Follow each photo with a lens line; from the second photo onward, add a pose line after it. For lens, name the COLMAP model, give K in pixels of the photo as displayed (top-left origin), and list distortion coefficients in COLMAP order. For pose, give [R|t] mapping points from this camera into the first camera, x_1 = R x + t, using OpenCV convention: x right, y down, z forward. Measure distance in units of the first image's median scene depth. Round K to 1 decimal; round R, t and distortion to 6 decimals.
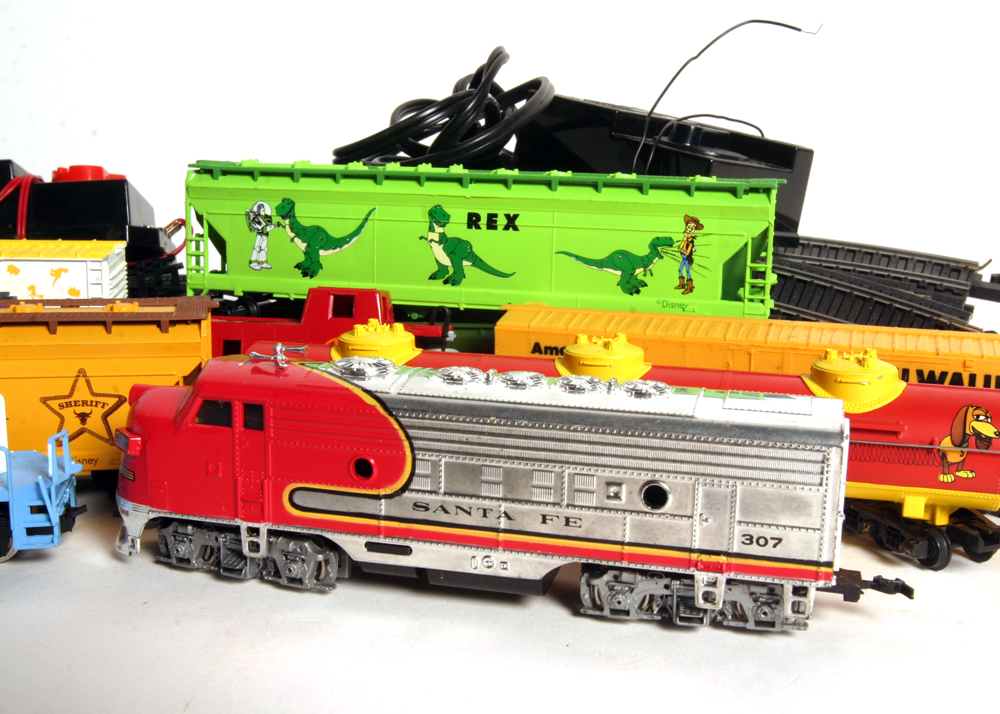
lens RADIAL K [[1229.4, 0, 500.0], [0, 1229.4, 357.0], [0, 0, 1]] dist [-0.061665, -0.004012]
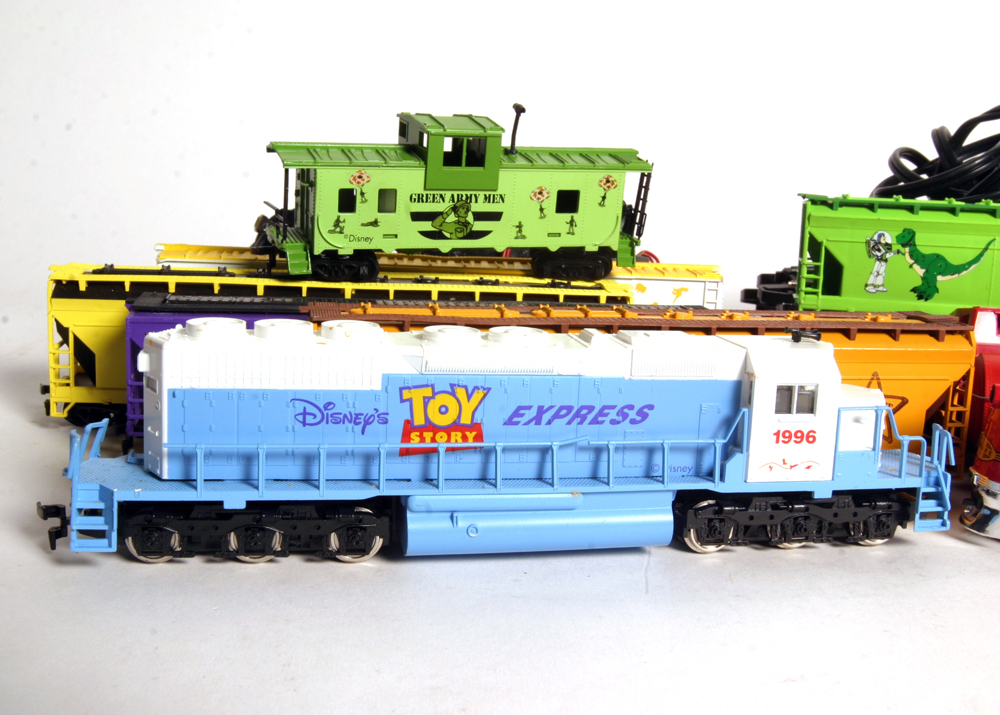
lens RADIAL K [[1138.8, 0, 500.0], [0, 1138.8, 357.5], [0, 0, 1]] dist [-0.058784, 0.038940]
pose [[0.999929, 0.010742, -0.005079, -0.552499], [-0.010728, 0.999939, 0.002648, -0.011793], [0.005108, -0.002593, 0.999984, -0.026156]]
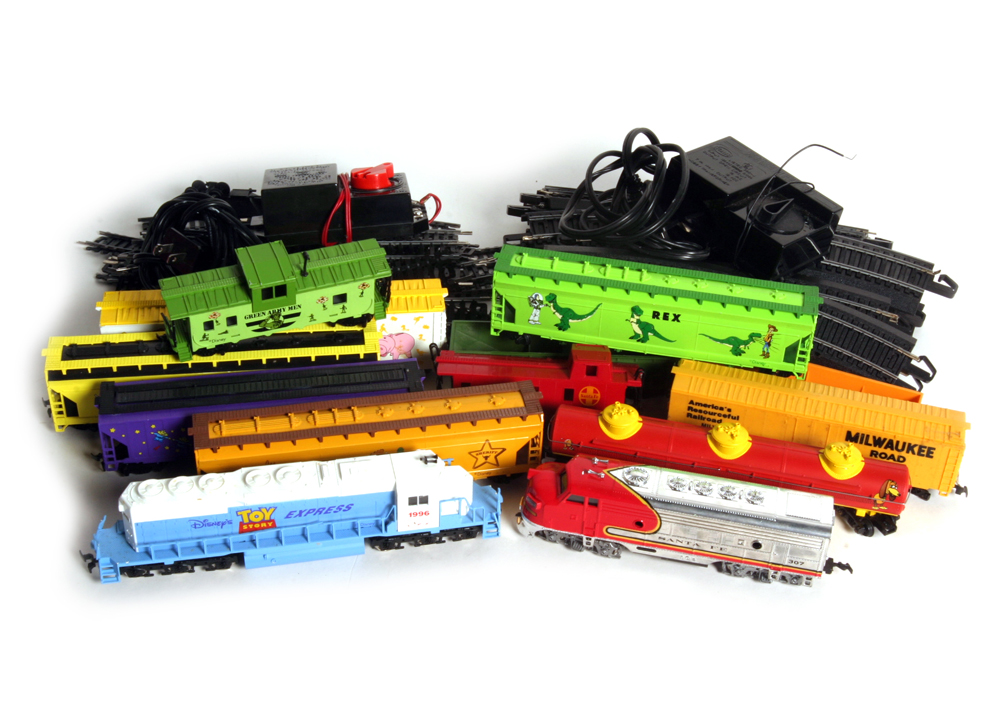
lens RADIAL K [[1354.6, 0, 500.0], [0, 1354.6, 357.0], [0, 0, 1]] dist [-0.040556, 0.021693]
pose [[0.999689, -0.002473, 0.024814, -0.310970], [-0.008431, 0.902953, 0.429656, -0.939195], [-0.023468, -0.429731, 0.902652, -0.891662]]
